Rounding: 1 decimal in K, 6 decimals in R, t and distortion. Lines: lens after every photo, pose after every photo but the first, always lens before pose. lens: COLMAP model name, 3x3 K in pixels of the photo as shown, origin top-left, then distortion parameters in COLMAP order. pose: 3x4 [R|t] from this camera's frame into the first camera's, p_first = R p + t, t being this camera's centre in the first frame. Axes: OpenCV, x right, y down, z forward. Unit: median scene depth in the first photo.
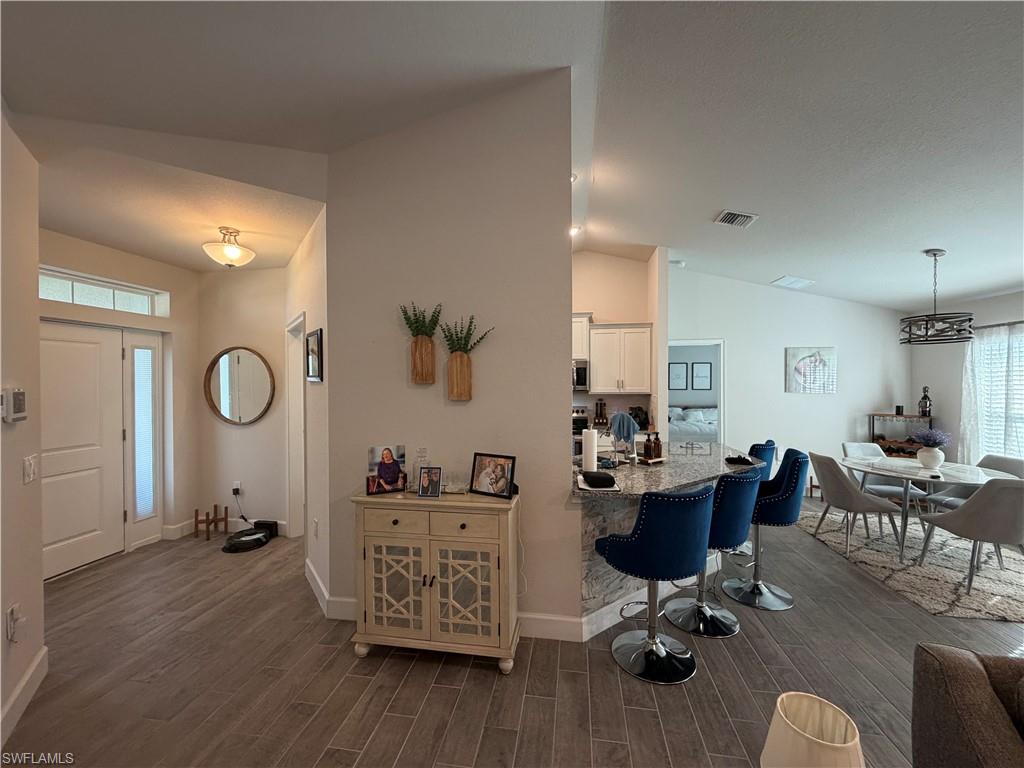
lens RADIAL K [[408.6, 0, 510.3], [0, 408.6, 384.0], [0, 0, 1]] dist [0.000961, -0.000182]
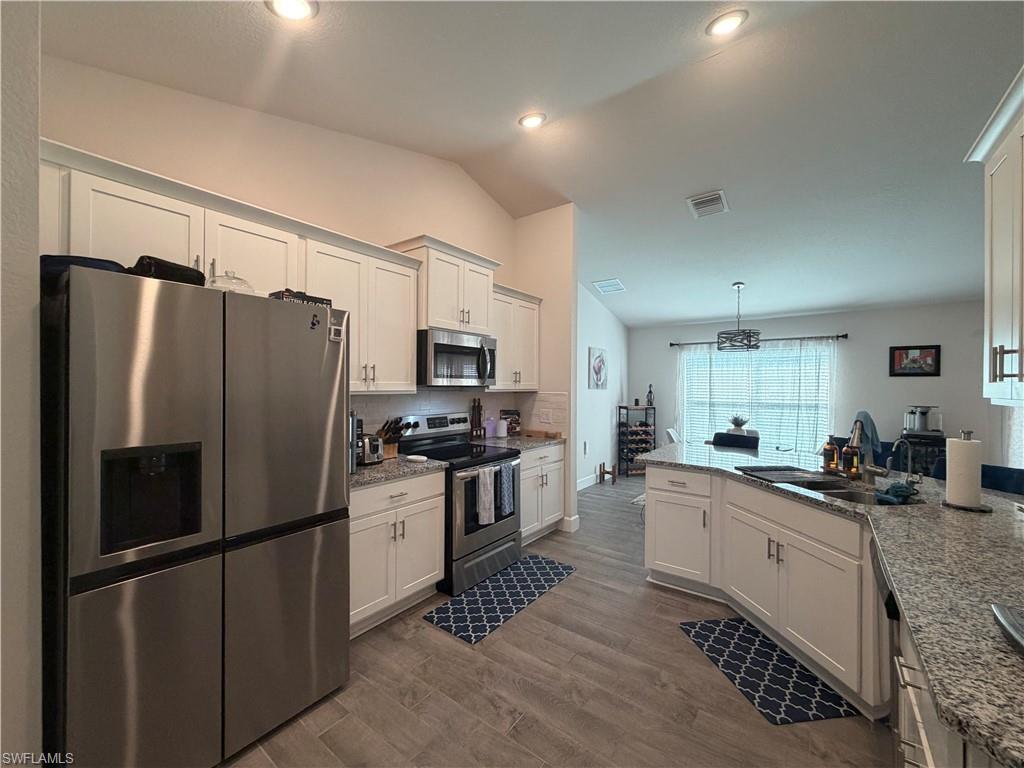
lens RADIAL K [[408.6, 0, 511.3], [0, 408.6, 385.8], [0, 0, 1]] dist [0.000961, -0.000182]
pose [[0.472485, 0.006002, 0.881318, -0.628676], [-0.004745, 0.999980, -0.004266, 0.031594], [-0.881326, -0.002166, 0.472504, 1.201704]]
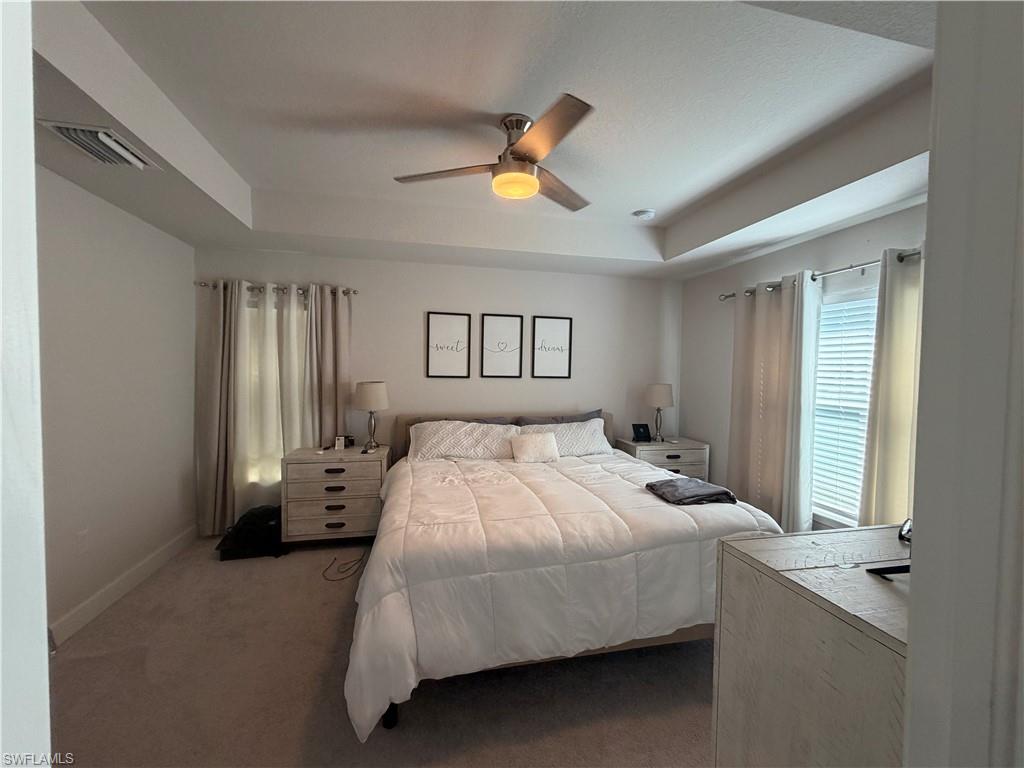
lens RADIAL K [[408.6, 0, 512.1], [0, 408.6, 387.9], [0, 0, 1]] dist [0.000961, -0.000182]
pose [[0.926991, 0.001524, 0.375080, 0.764628], [-0.013694, 0.999463, 0.029781, 0.033669], [-0.374833, -0.032743, 0.926514, 1.763602]]
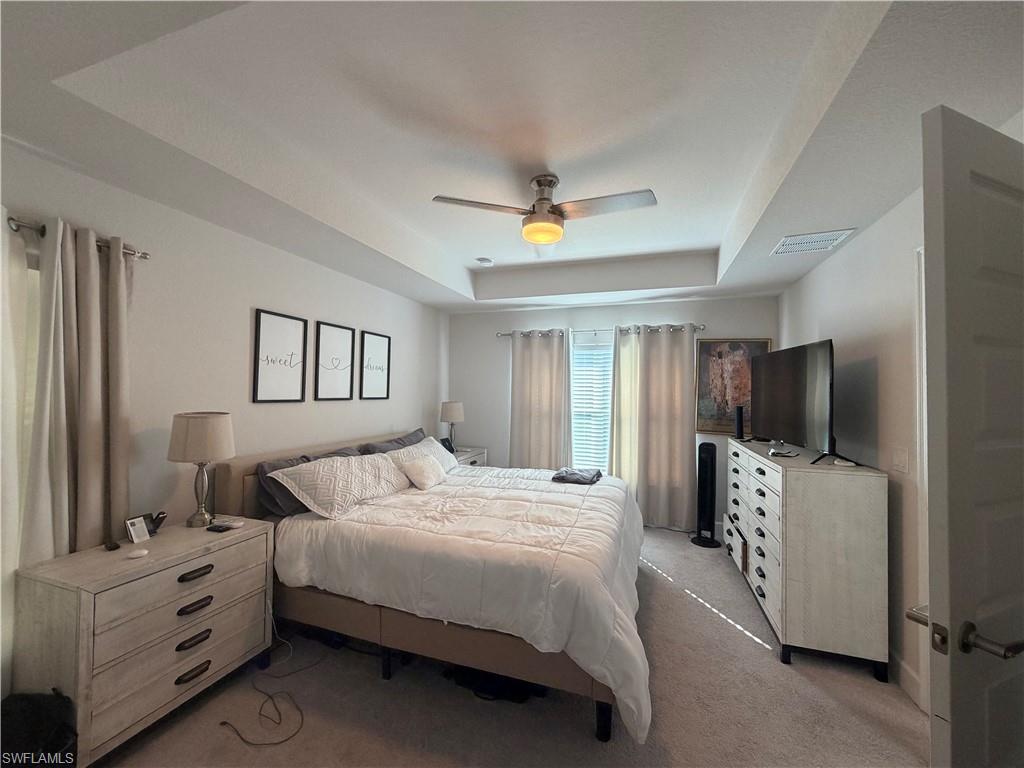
lens RADIAL K [[408.6, 0, 510.5], [0, 408.6, 385.9], [0, 0, 1]] dist [0.000961, -0.000182]
pose [[0.176602, 0.020720, 0.984064, 0.259846], [0.005970, 0.999737, -0.022122, 0.028853], [-0.984264, 0.009781, 0.176432, 2.311923]]
